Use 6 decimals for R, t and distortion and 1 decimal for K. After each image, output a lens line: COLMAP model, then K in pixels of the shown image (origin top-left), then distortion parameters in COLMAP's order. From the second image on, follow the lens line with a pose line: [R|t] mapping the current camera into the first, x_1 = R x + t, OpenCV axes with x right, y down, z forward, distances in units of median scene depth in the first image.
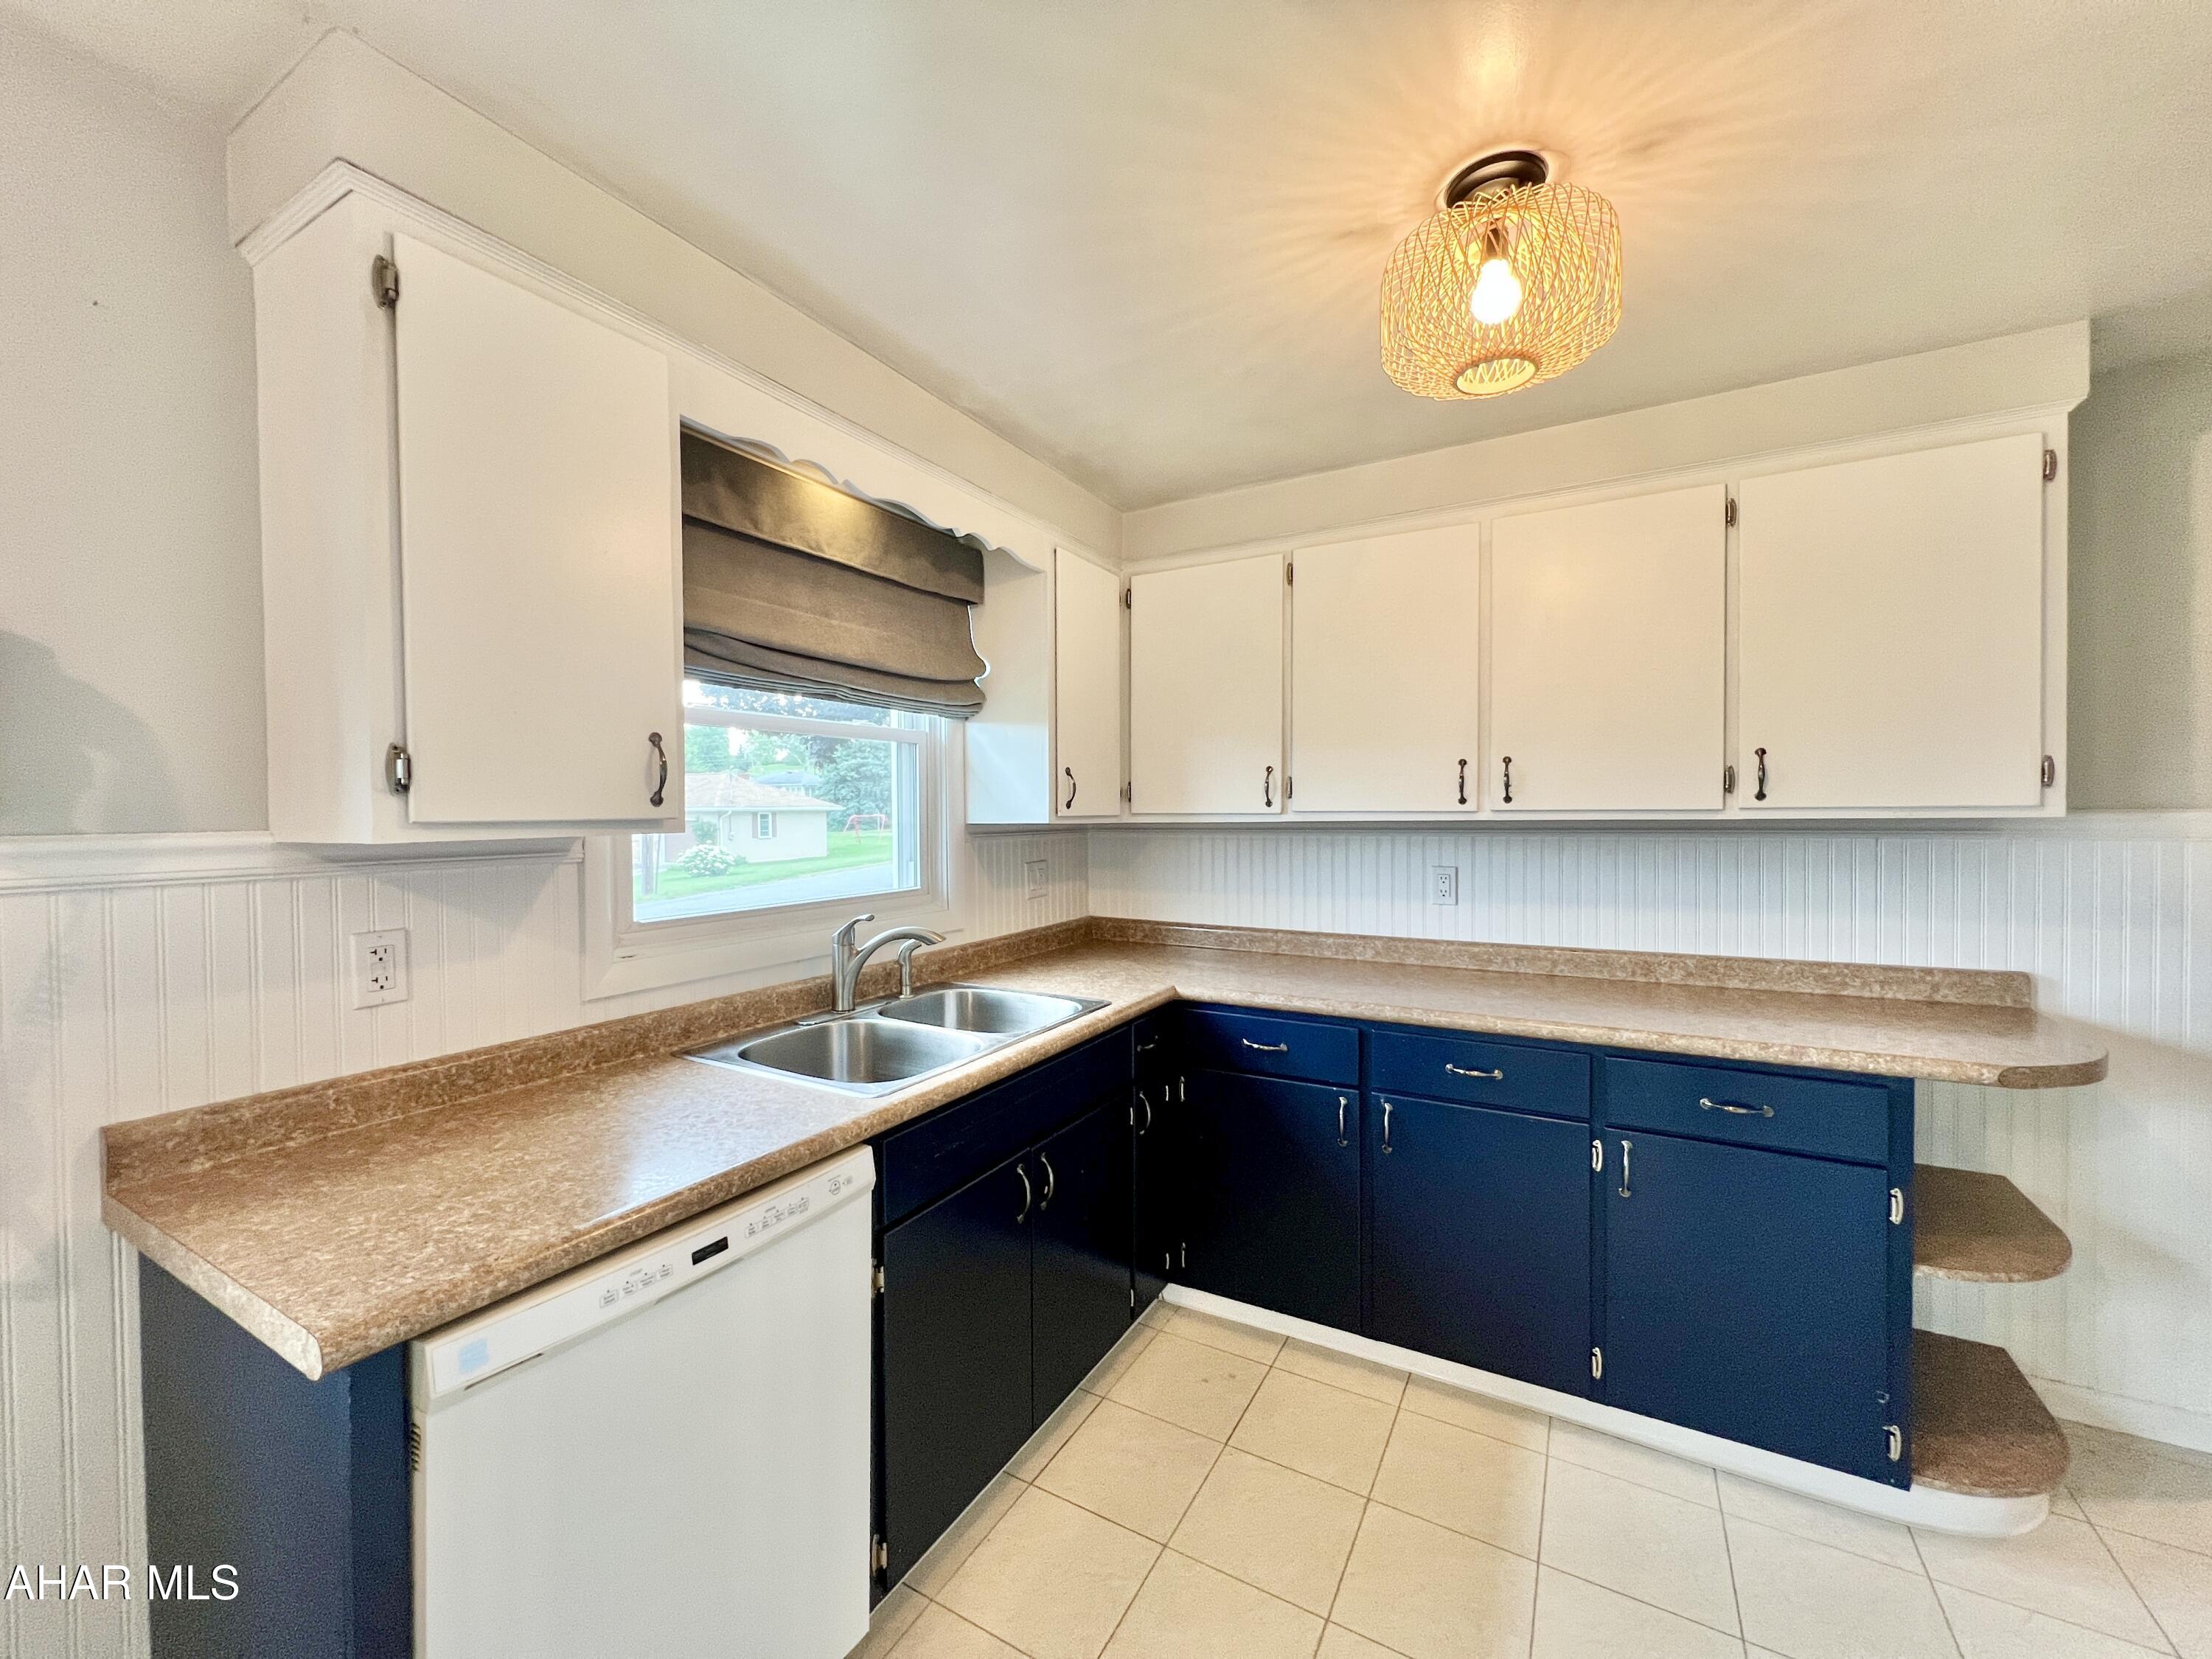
lens RADIAL K [[872.6, 0, 1099.0], [0, 872.6, 824.2], [0, 0, 1]] dist [-0.001075, 0.000023]
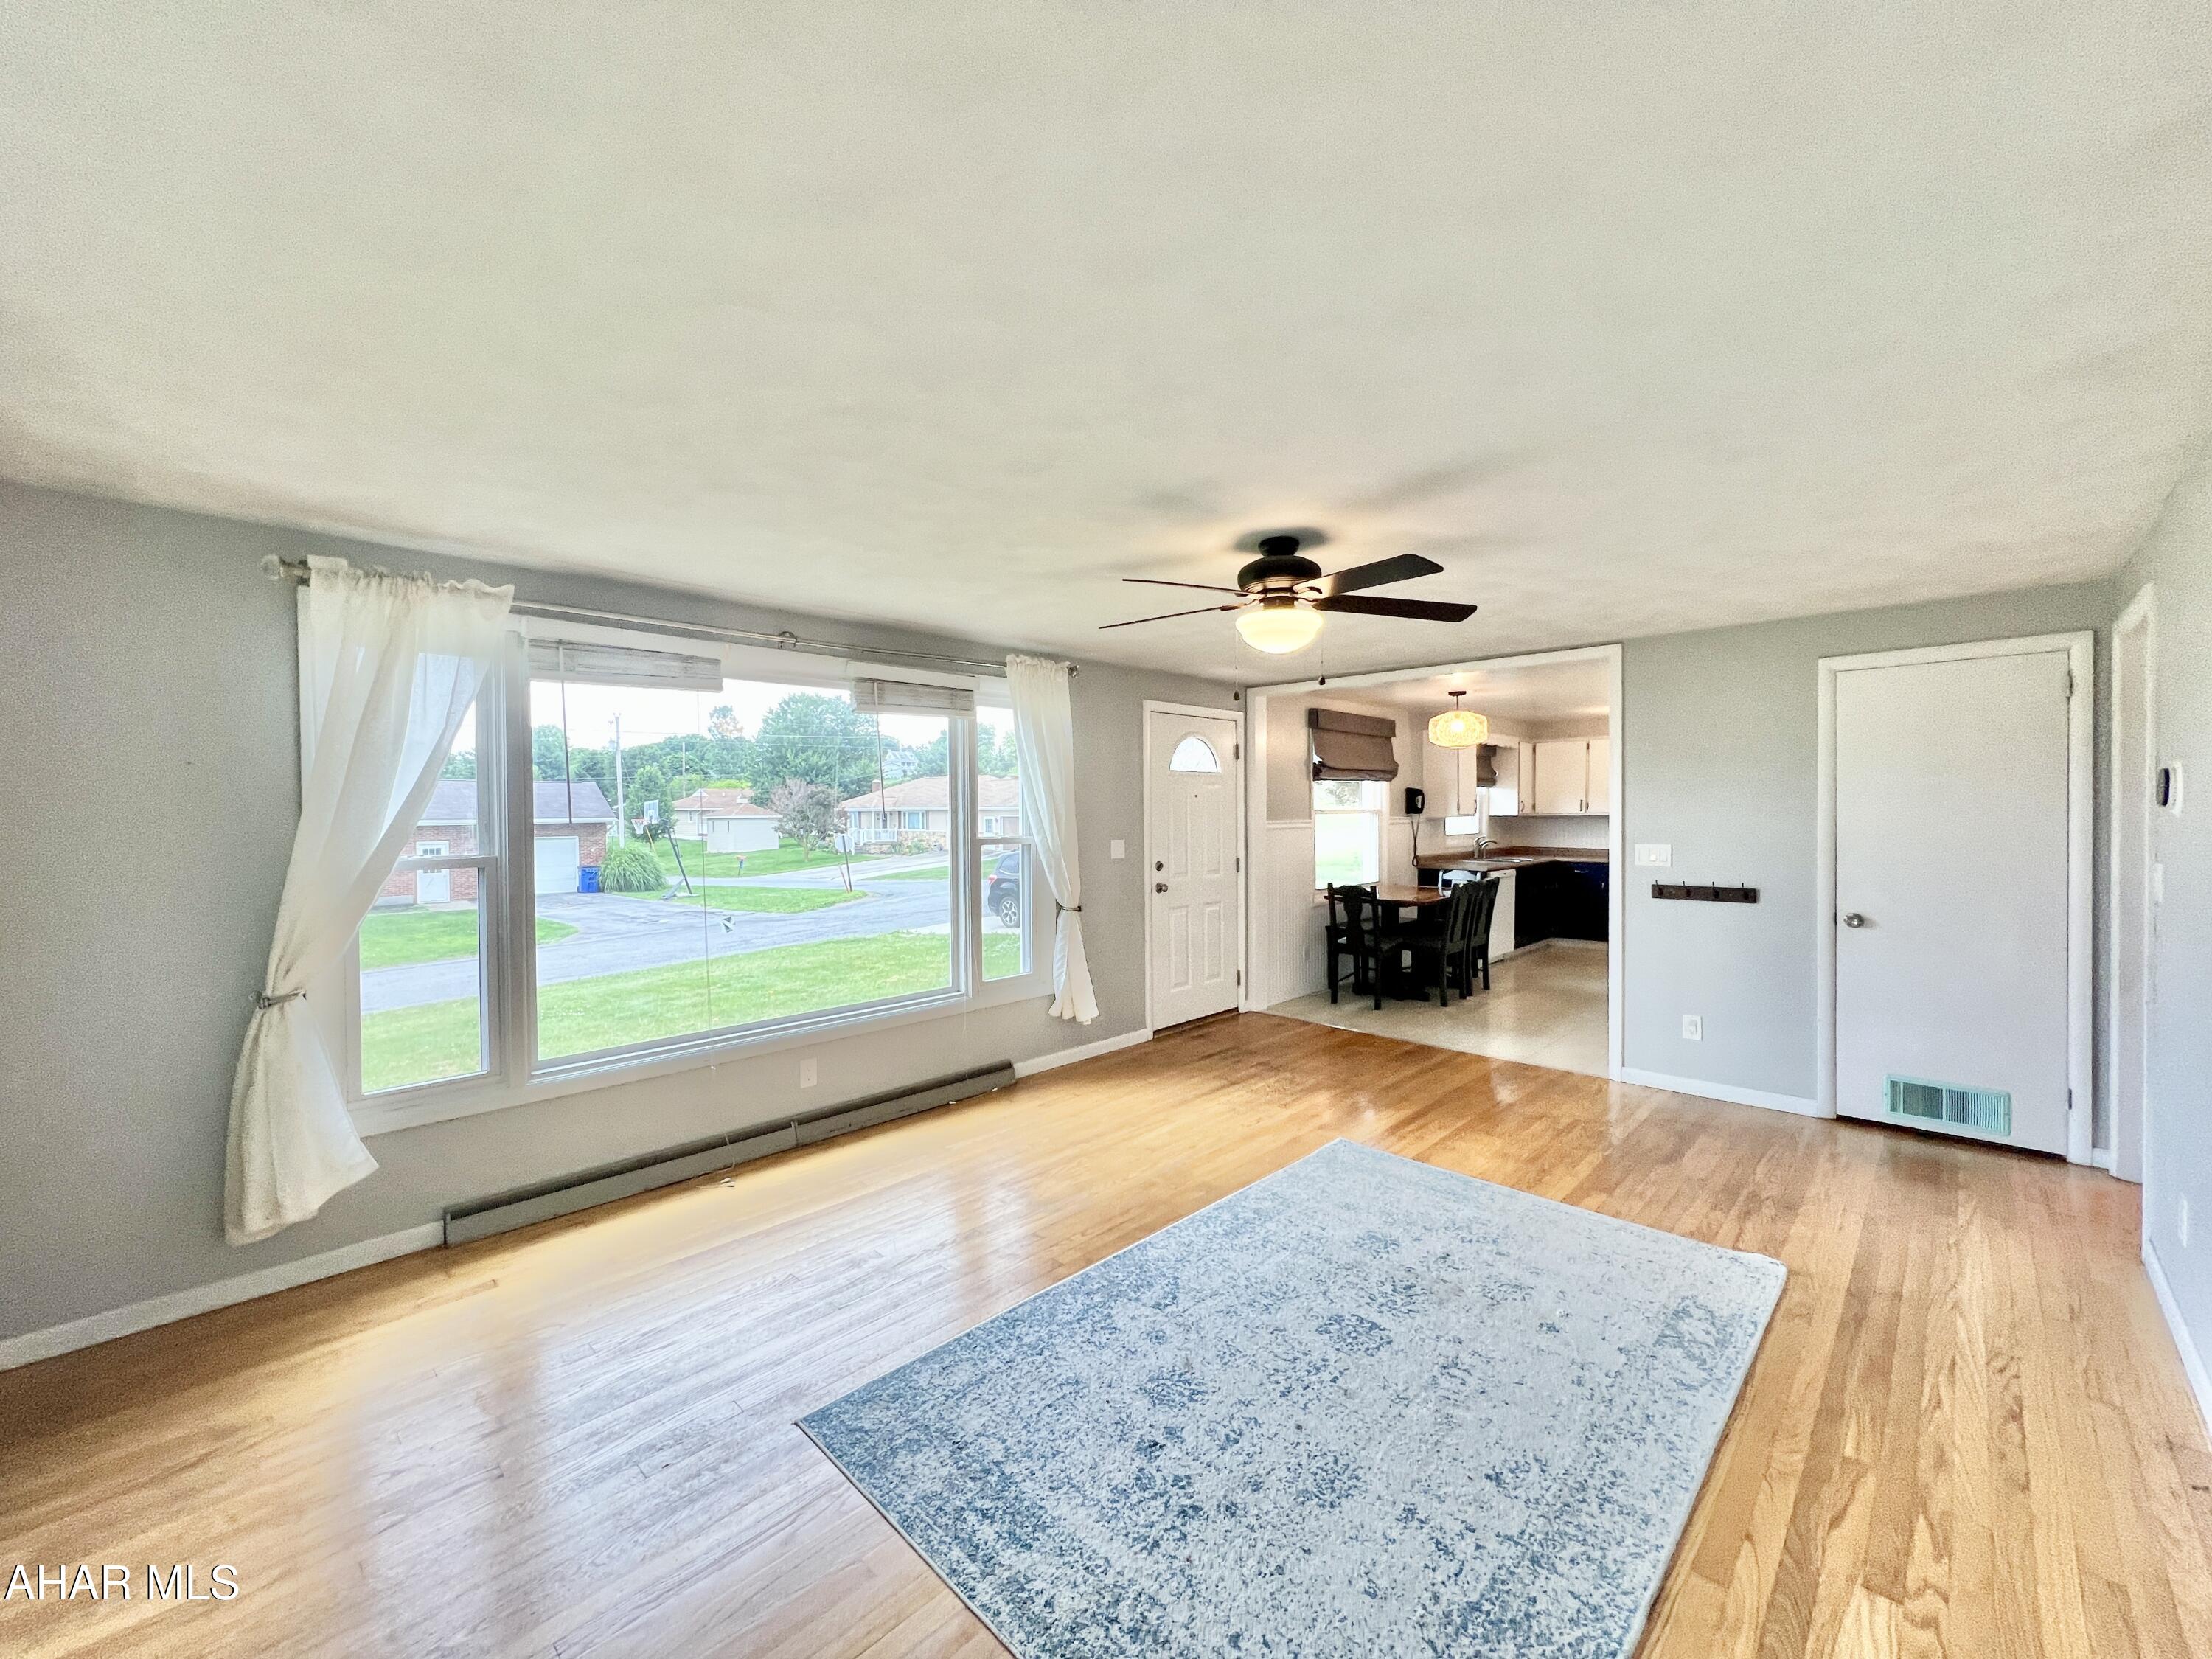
lens RADIAL K [[872.6, 0, 1099.0], [0, 872.6, 824.2], [0, 0, 1]] dist [-0.001075, 0.000023]
pose [[0.966001, 0.004016, -0.258508, -0.889711], [-0.002235, 0.999972, 0.007182, 0.014413], [0.258530, -0.006360, 0.965982, -3.338122]]
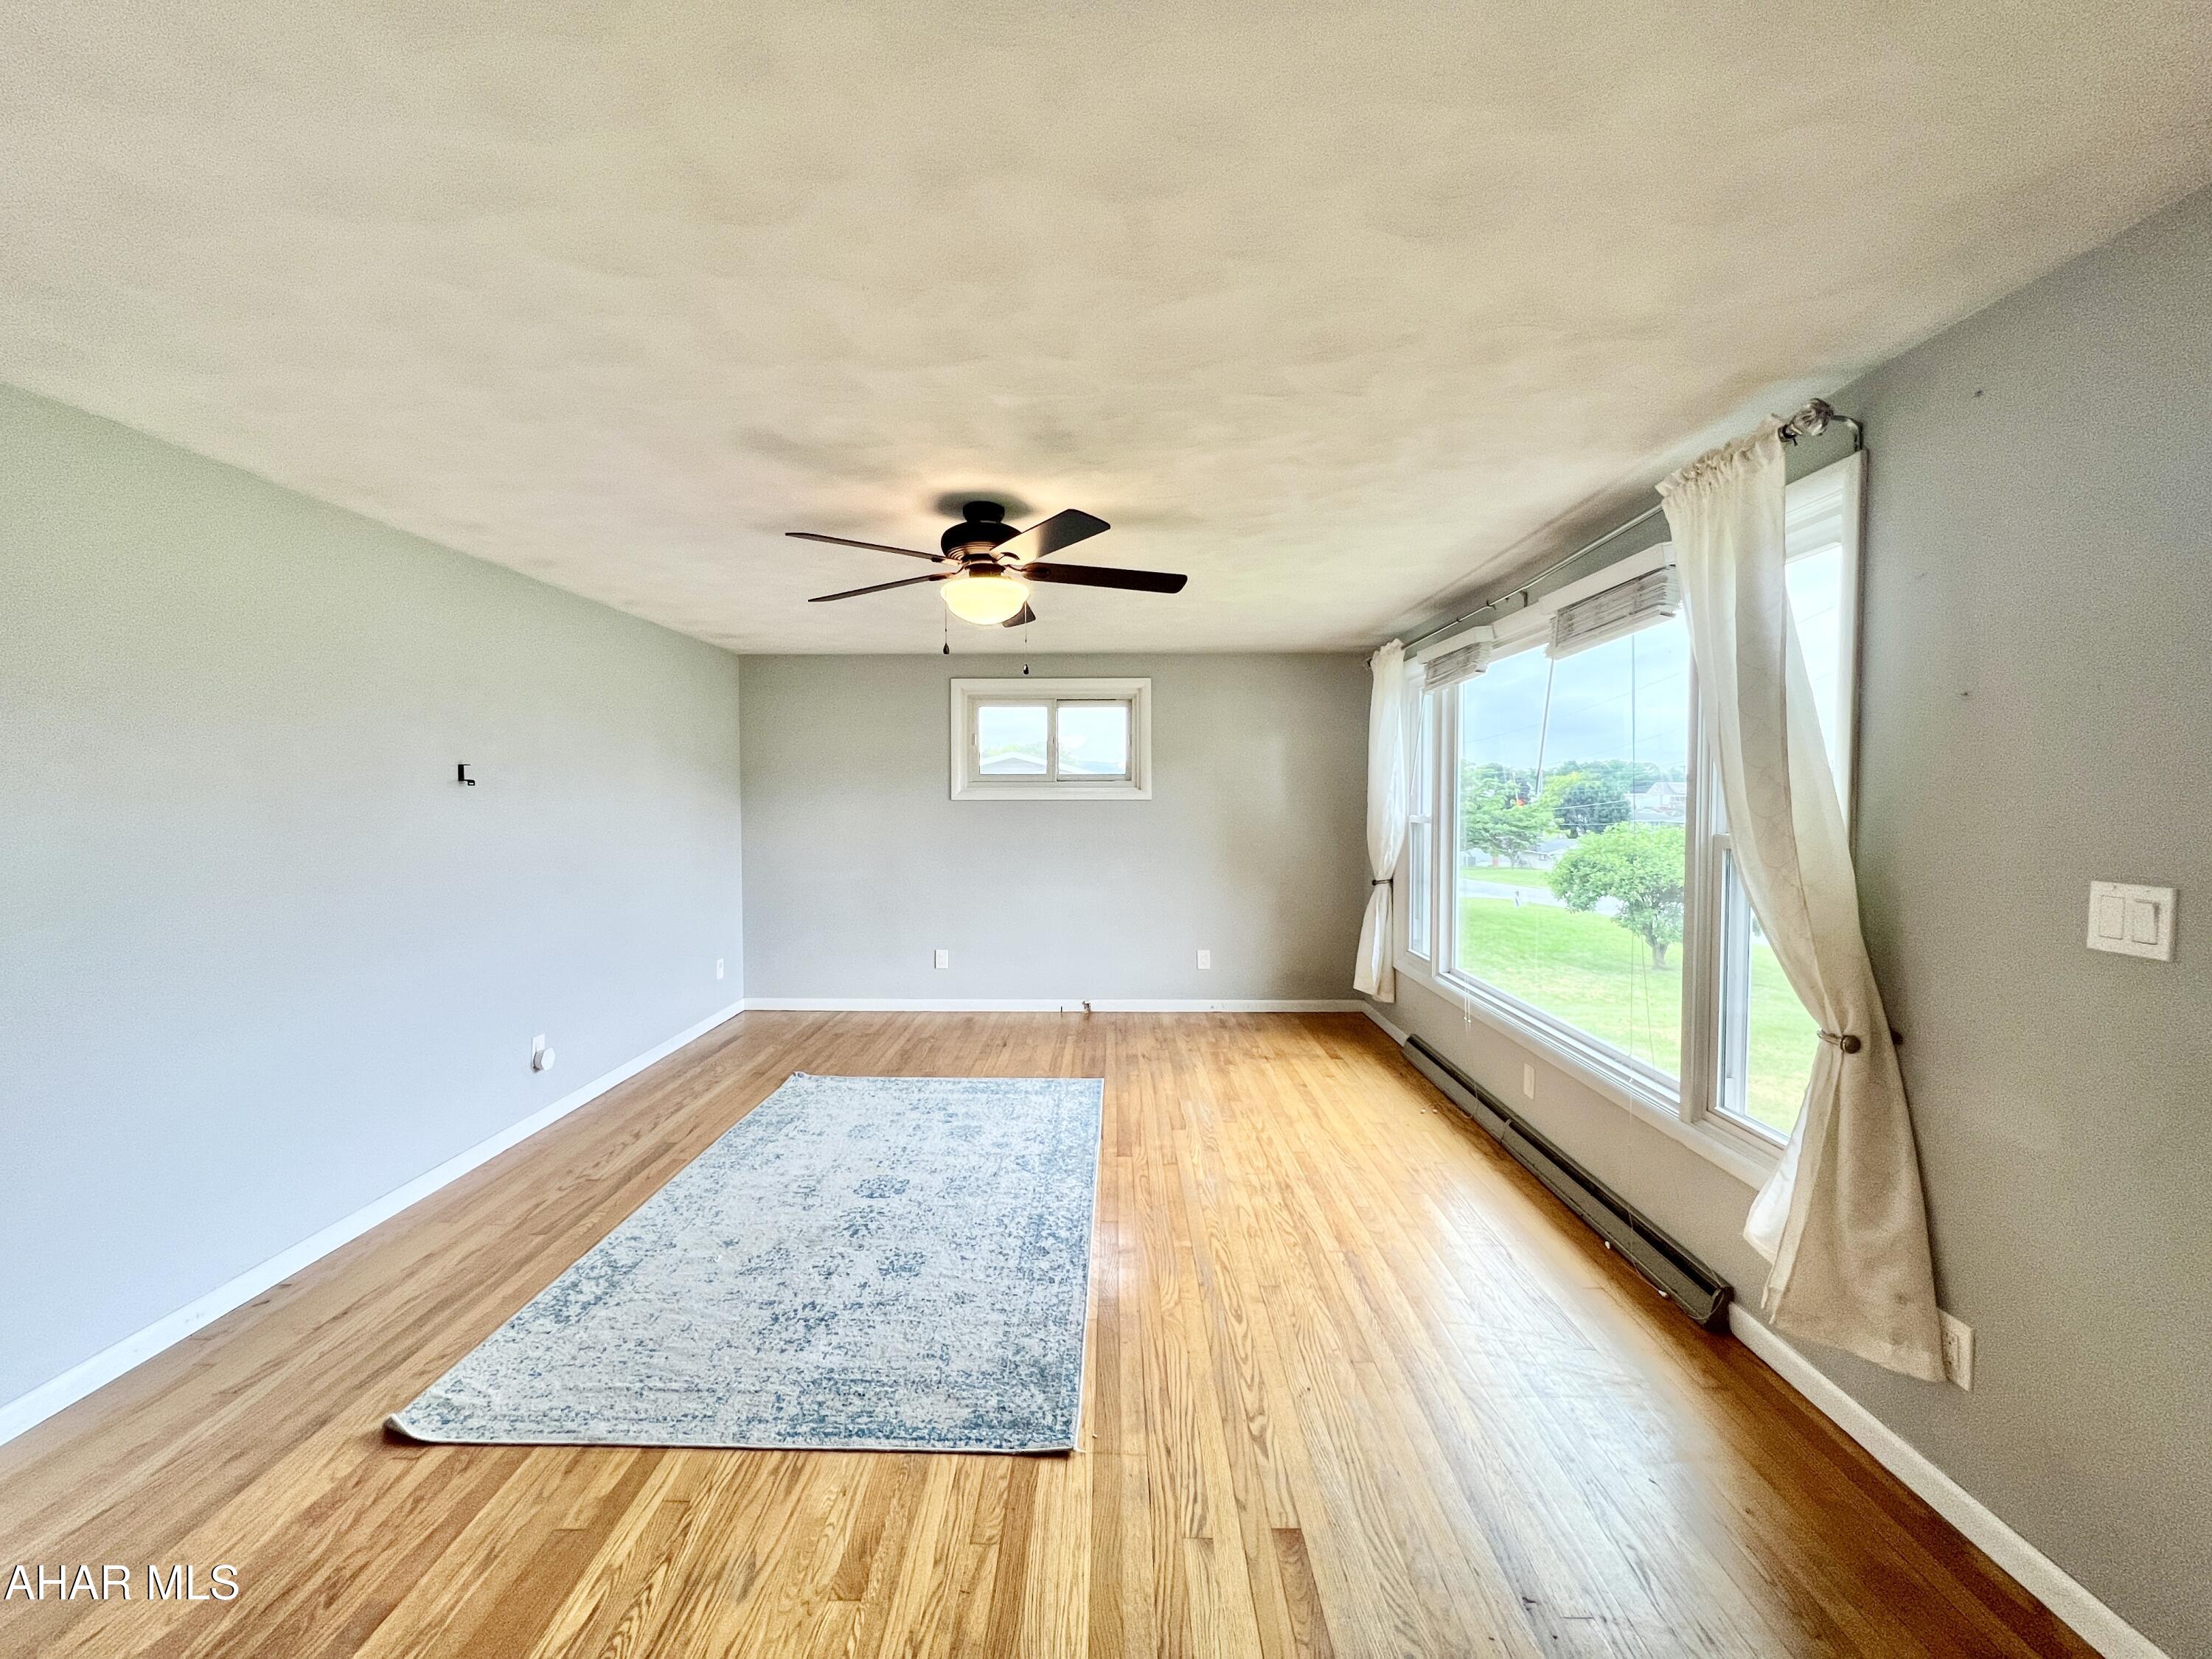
lens RADIAL K [[872.6, 0, 1099.0], [0, 872.6, 824.2], [0, 0, 1]] dist [-0.001075, 0.000023]
pose [[-0.874035, 0.025373, -0.485200, -0.502910], [0.003824, 0.998964, 0.045351, -0.001098], [0.485848, 0.037783, -0.873226, -0.874471]]
